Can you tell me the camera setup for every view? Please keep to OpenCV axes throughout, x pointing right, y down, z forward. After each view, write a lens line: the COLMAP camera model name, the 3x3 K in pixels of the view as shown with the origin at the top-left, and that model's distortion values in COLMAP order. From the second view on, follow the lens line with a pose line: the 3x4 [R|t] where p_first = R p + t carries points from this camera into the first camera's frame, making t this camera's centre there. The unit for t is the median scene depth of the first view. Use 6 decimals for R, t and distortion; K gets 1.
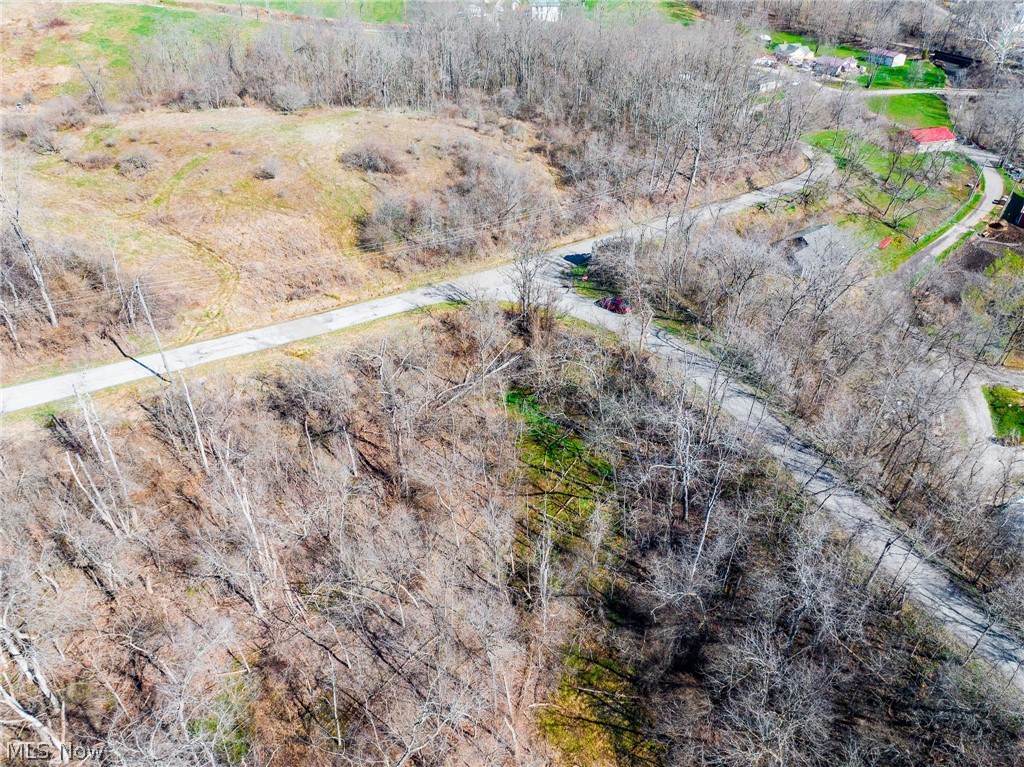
lens RADIAL K [[721.2, 0, 516.7], [0, 721.2, 382.2], [0, 0, 1]] dist [-0.053996, 0.026099]
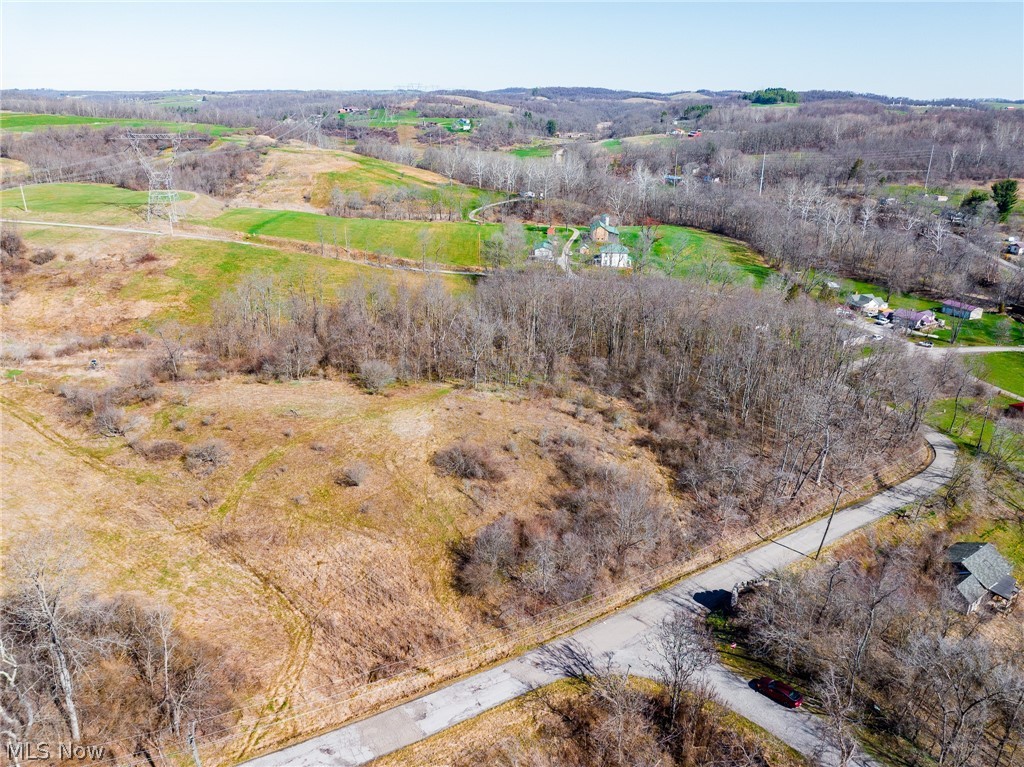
lens RADIAL K [[721.2, 0, 517.3], [0, 721.2, 382.6], [0, 0, 1]] dist [-0.053996, 0.026099]
pose [[0.997982, 0.035750, -0.052480, -0.093391], [-0.048323, 0.963741, -0.262426, -0.168140], [0.041196, 0.264432, 0.963524, 0.116272]]
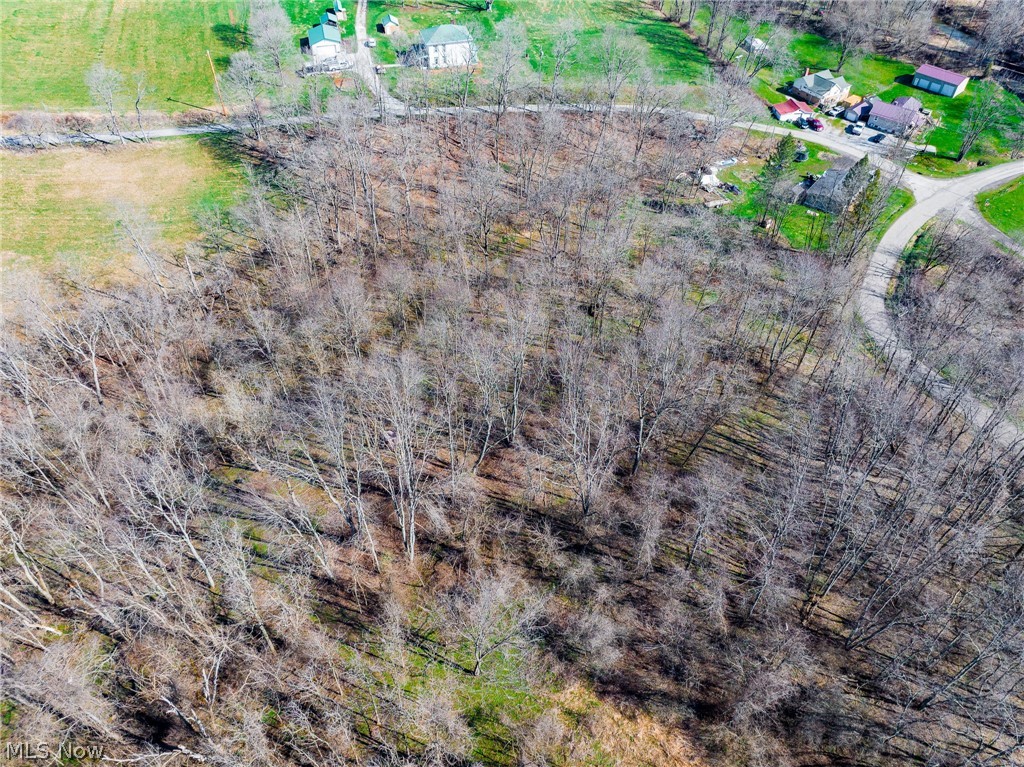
lens RADIAL K [[721.2, 0, 516.6], [0, 721.2, 380.4], [0, 0, 1]] dist [-0.053996, 0.026099]
pose [[0.970778, -0.170523, 0.168857, -0.136020], [0.141823, 0.975267, 0.169528, -0.802516], [-0.193589, -0.140626, 0.970952, 0.822218]]
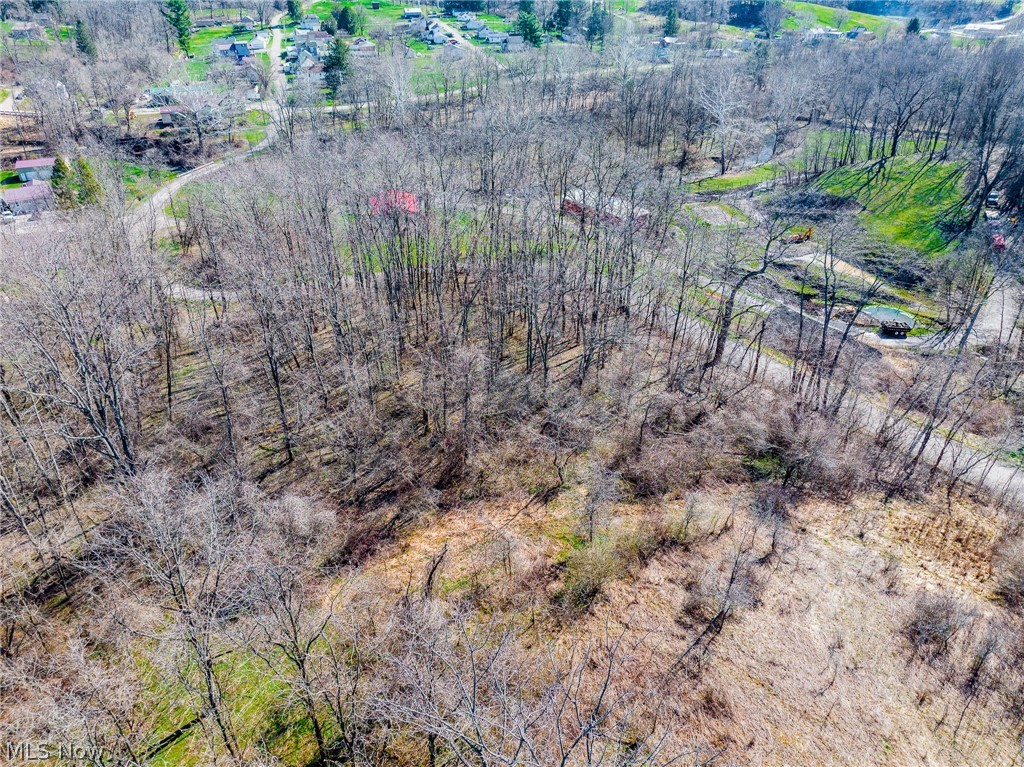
lens RADIAL K [[721.2, 0, 518.6], [0, 721.2, 380.2], [0, 0, 1]] dist [-0.053996, 0.026099]
pose [[0.124439, -0.519197, 0.845547, -0.285773], [0.597078, 0.719795, 0.354109, -0.634024], [-0.792473, 0.460792, 0.399571, 1.023033]]
